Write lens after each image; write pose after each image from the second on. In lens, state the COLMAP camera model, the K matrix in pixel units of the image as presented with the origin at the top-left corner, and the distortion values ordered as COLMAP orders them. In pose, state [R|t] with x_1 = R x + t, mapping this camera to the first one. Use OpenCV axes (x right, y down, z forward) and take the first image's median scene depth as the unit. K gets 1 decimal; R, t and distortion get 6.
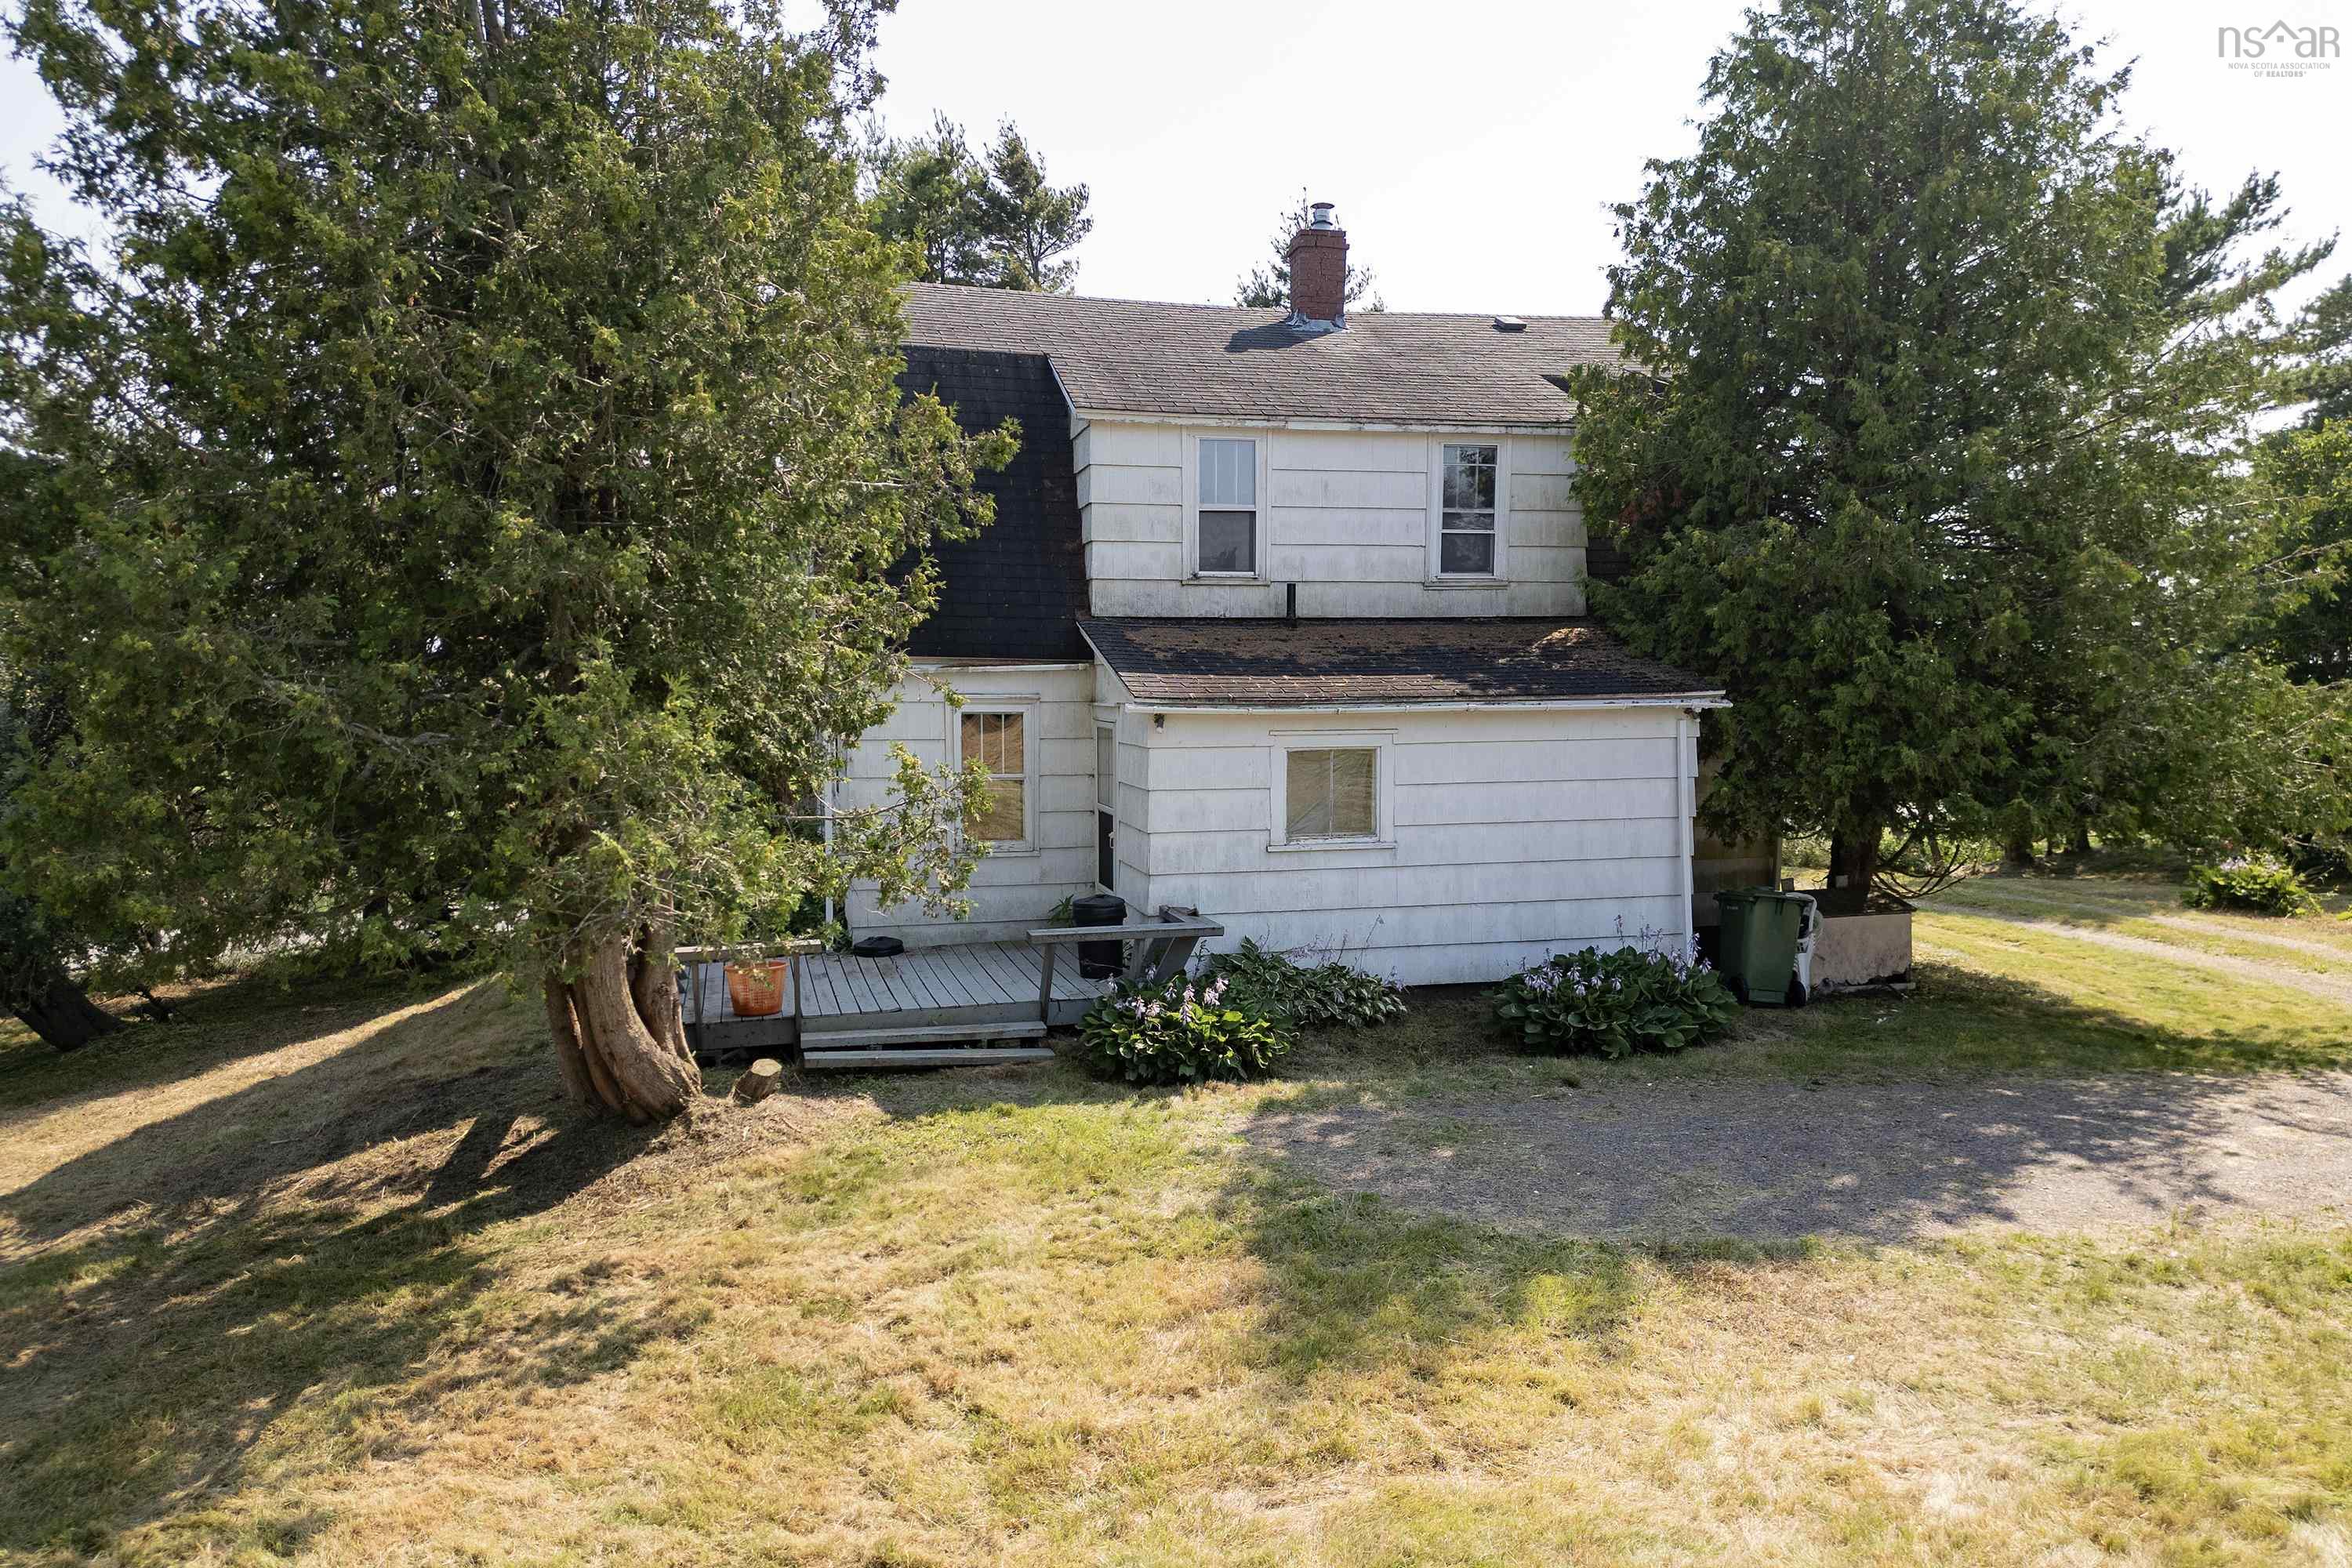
lens RADIAL K [[1616.1, 0, 1176.0], [0, 1616.1, 784.0], [0, 0, 1]] dist [0.085313, -0.084922]
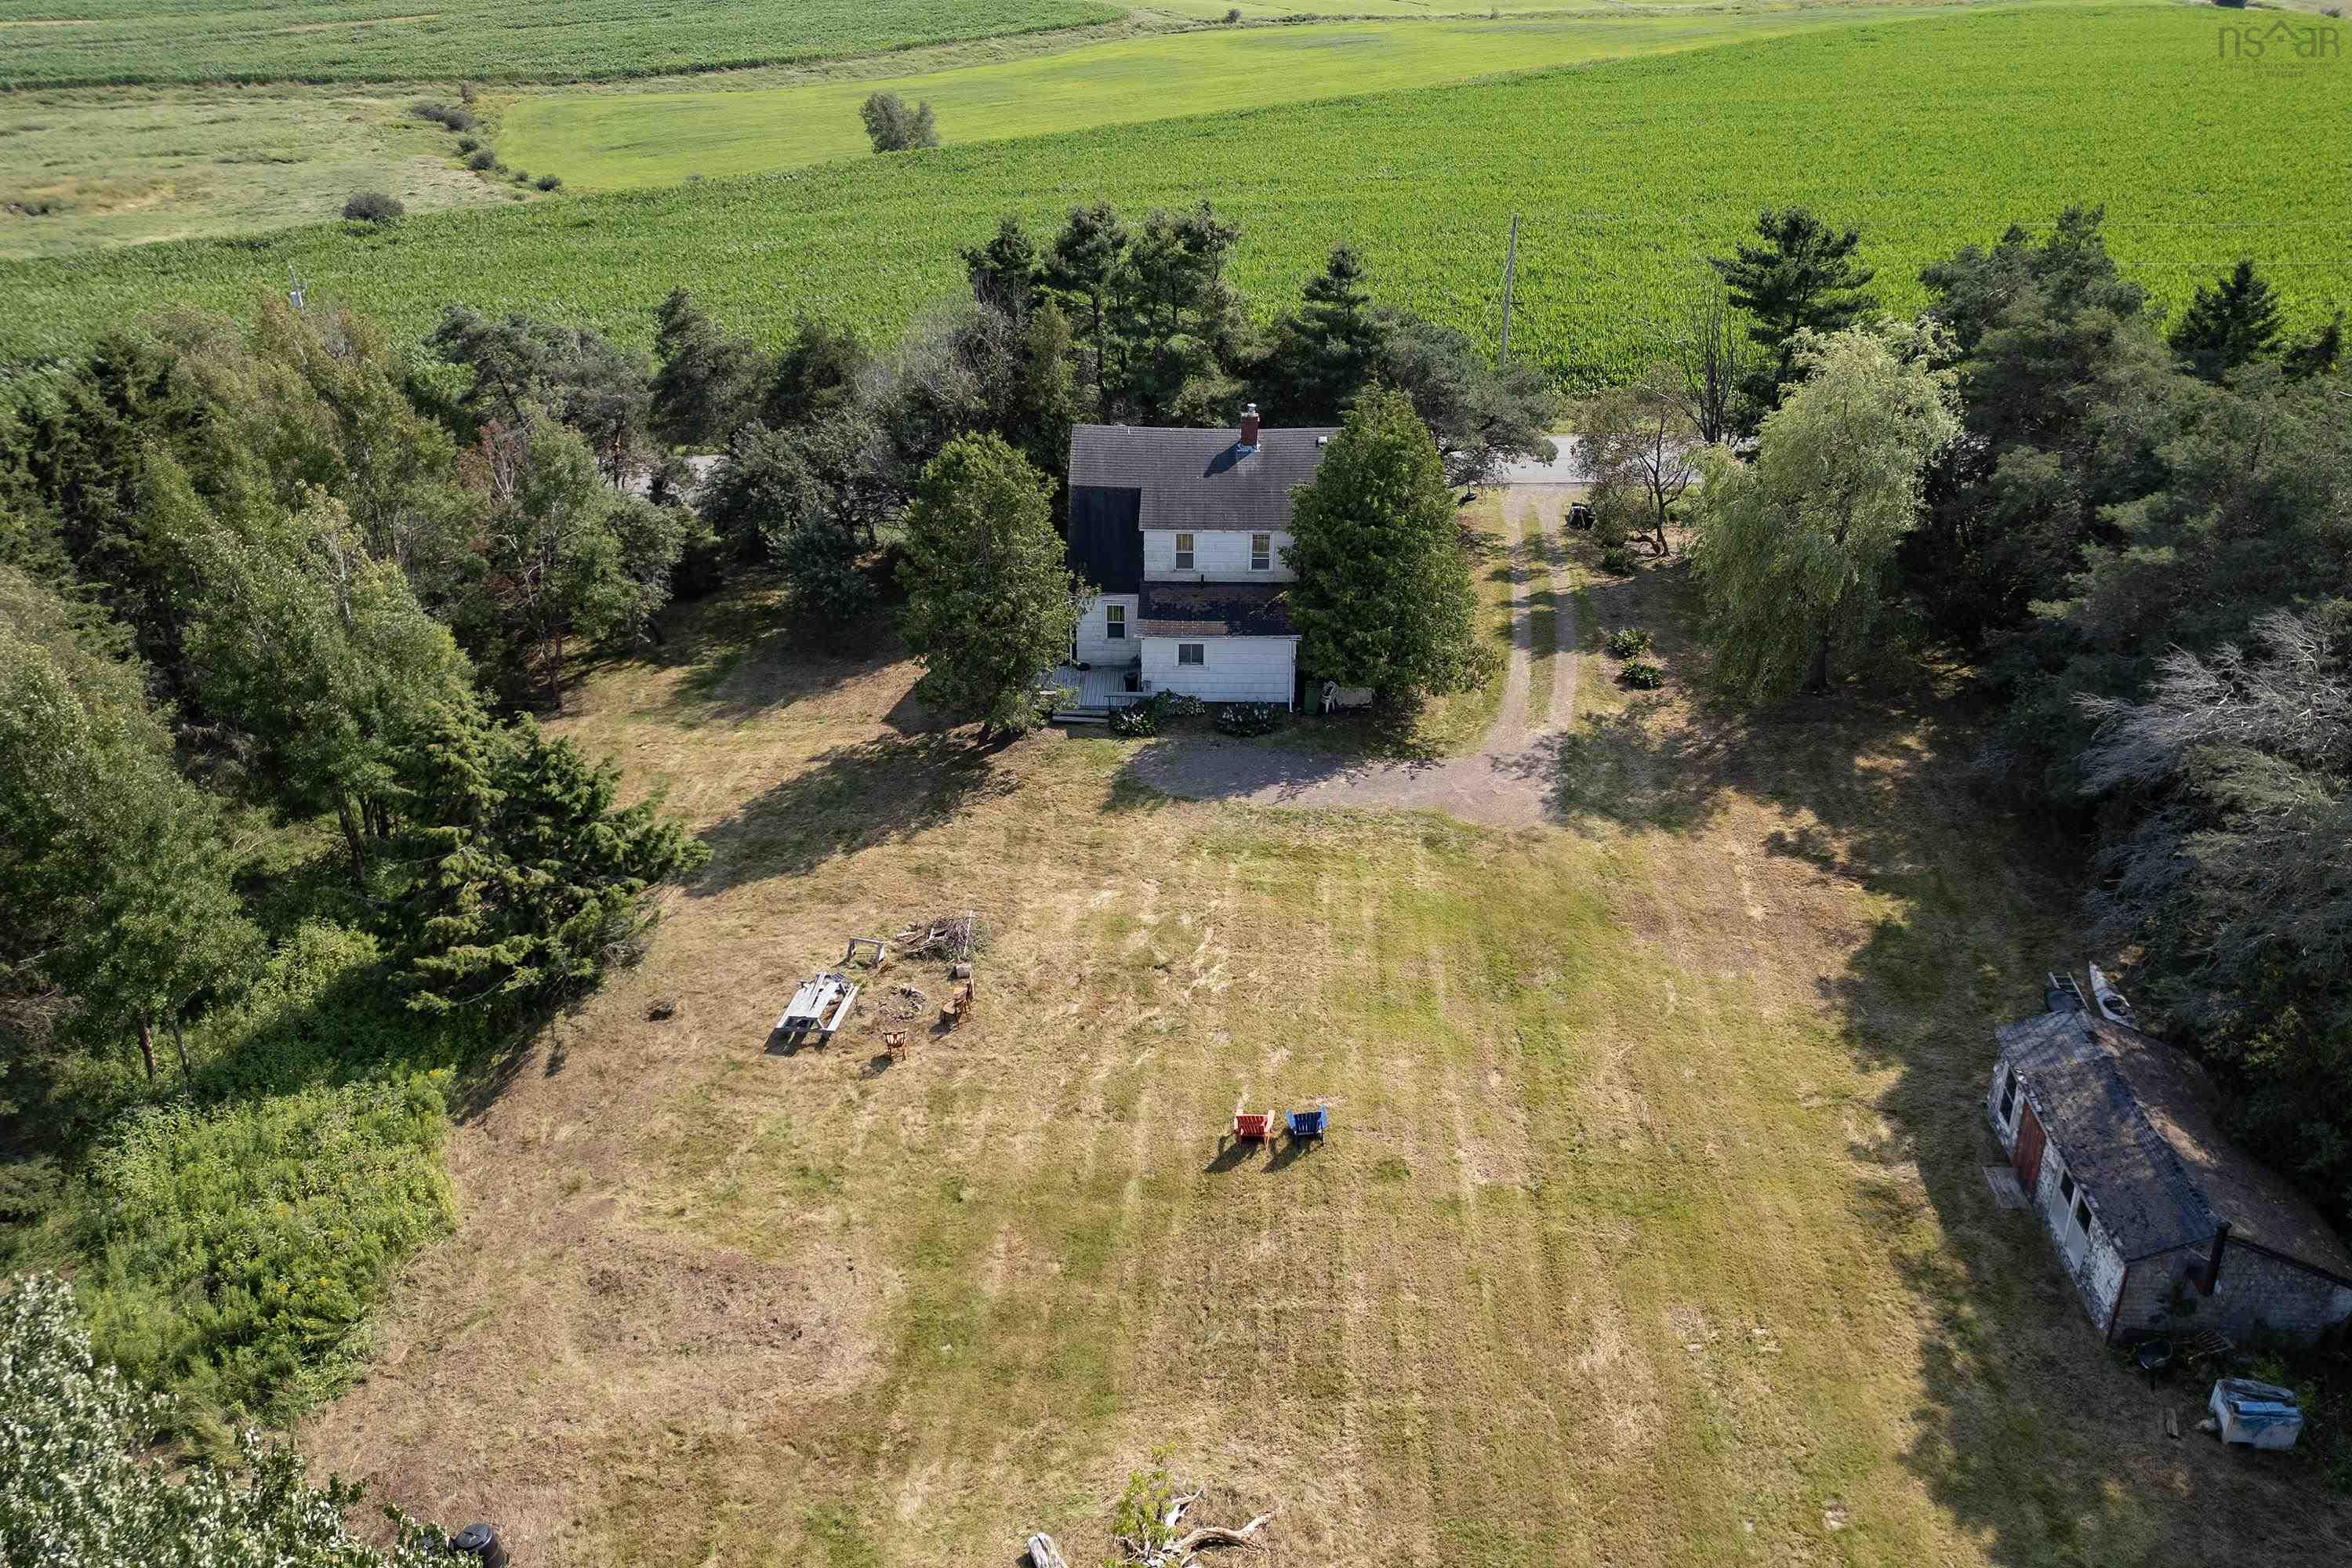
lens RADIAL K [[1616.1, 0, 1176.0], [0, 1616.1, 784.0], [0, 0, 1]] dist [0.085313, -0.084922]
pose [[0.961785, 0.134569, -0.238455, 1.265086], [-0.014045, 0.893992, 0.447862, -1.783432], [0.273446, -0.427398, 0.861718, -3.013802]]
